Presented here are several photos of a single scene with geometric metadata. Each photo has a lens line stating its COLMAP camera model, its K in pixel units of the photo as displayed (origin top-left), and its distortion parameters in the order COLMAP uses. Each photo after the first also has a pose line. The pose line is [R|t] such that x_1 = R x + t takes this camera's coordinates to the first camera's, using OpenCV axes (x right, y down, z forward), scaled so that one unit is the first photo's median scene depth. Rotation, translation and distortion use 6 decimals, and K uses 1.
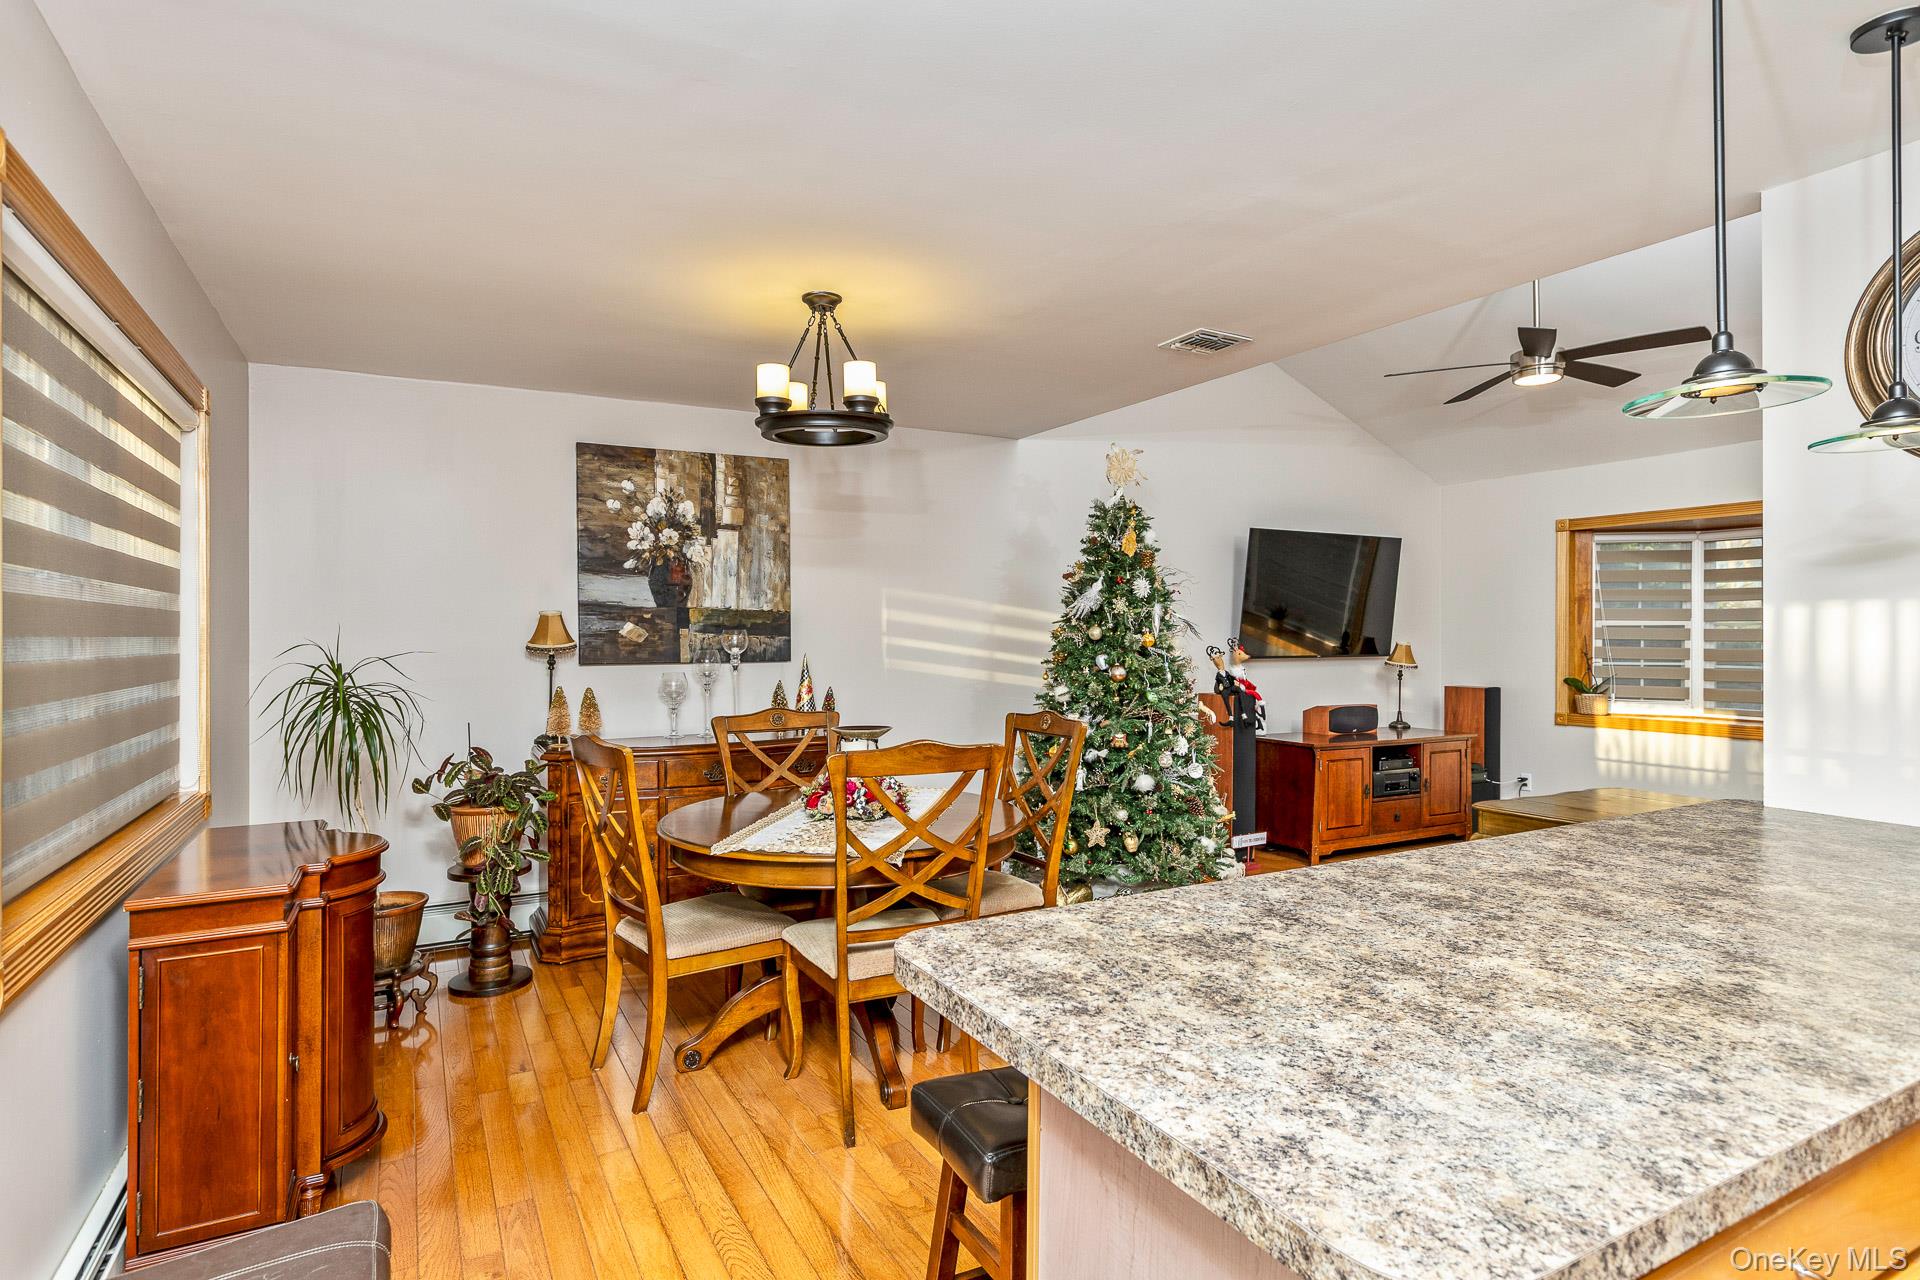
lens RADIAL K [[1006.3, 0, 969.0], [0, 1006.3, 636.9], [0, 0, 1]] dist [0.003804, 0.001545]
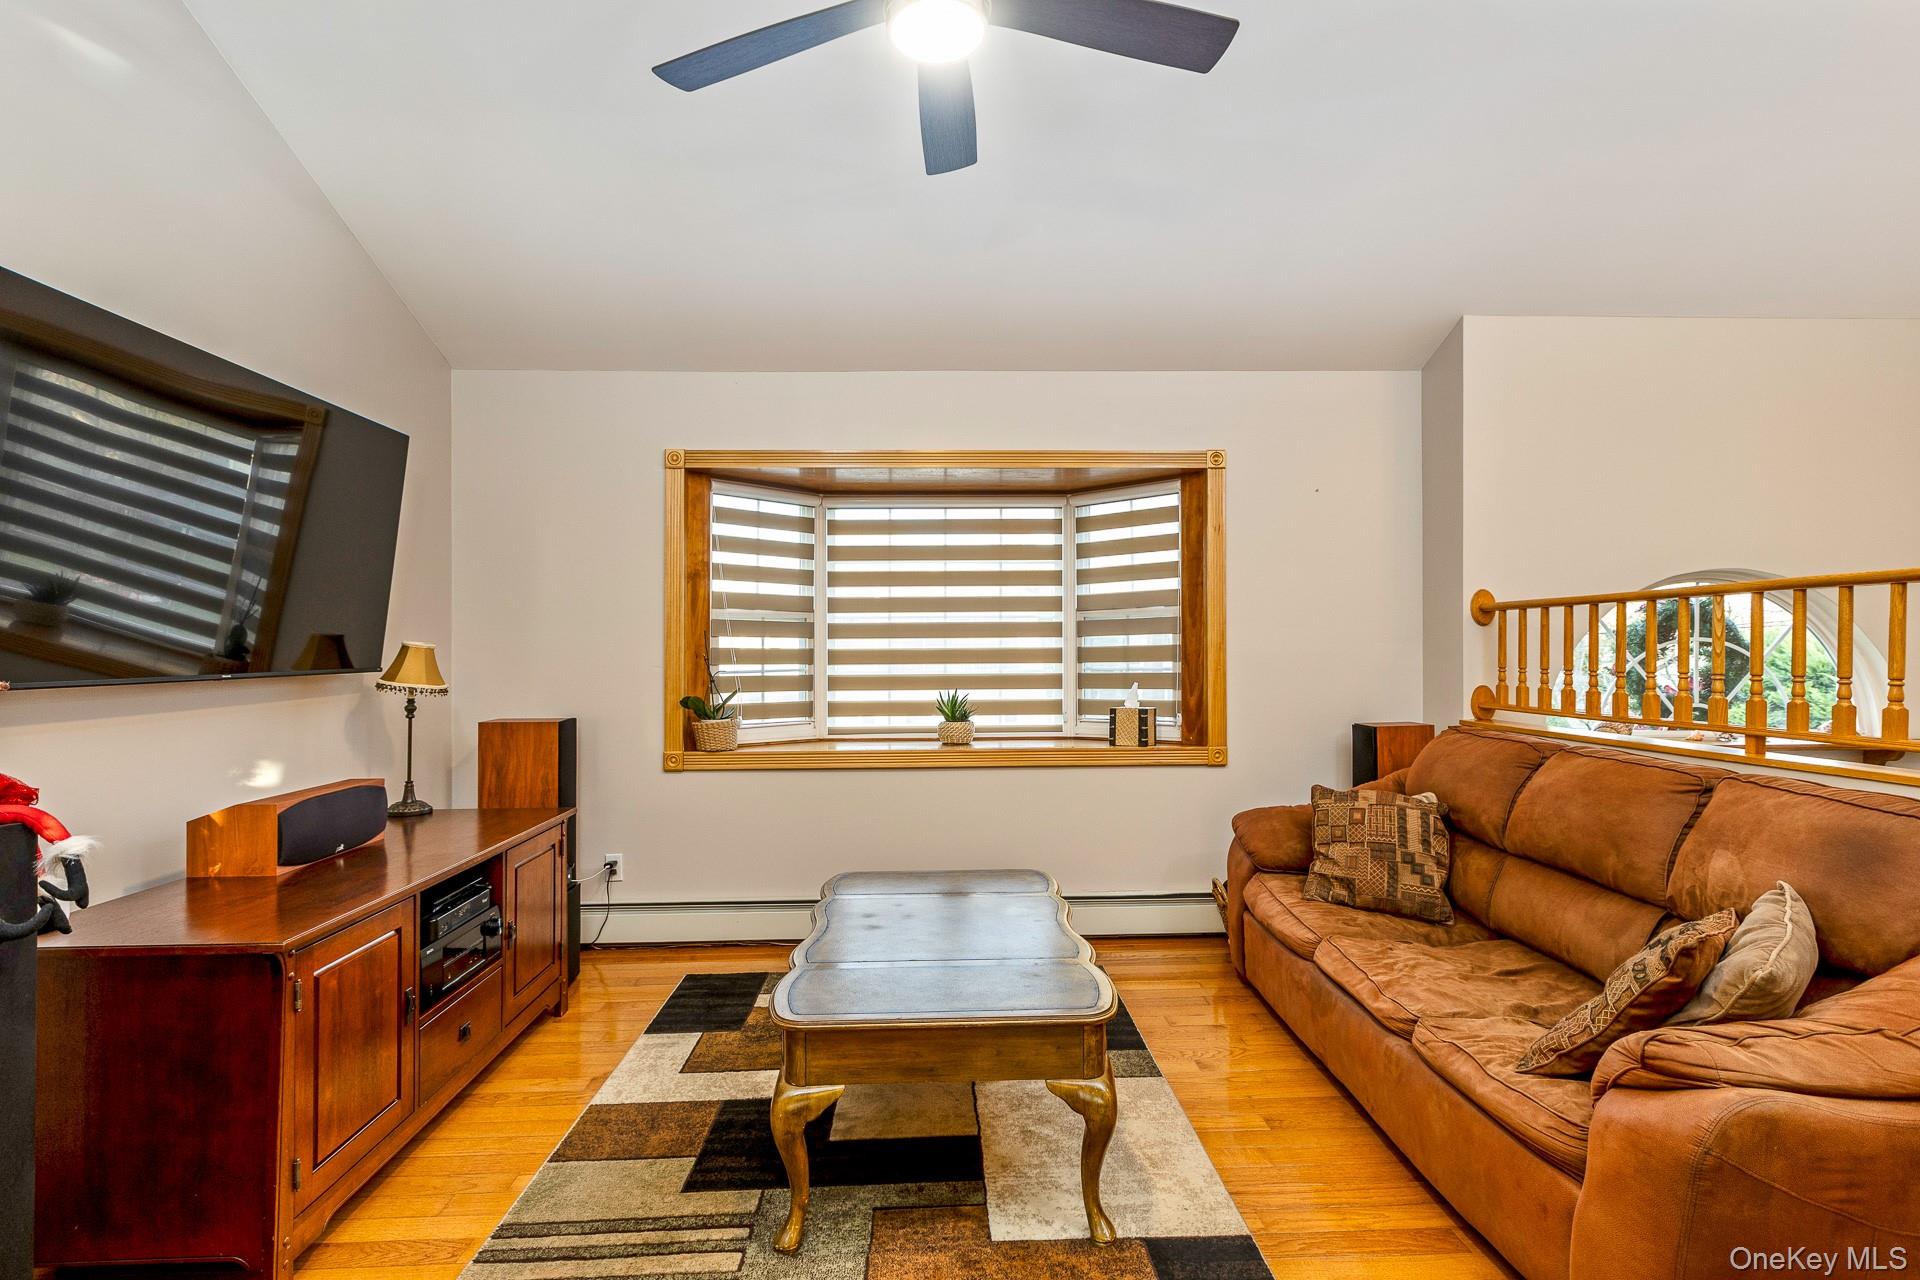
lens RADIAL K [[912.5, 0, 976.5], [0, 912.5, 638.2], [0, 0, 1]] dist [0.007920, -0.000421]
pose [[0.433177, 0.005238, 0.901293, 0.141561], [0.001312, 0.999978, -0.006442, 0.006263], [-0.901308, 0.003973, 0.433161, 0.555936]]
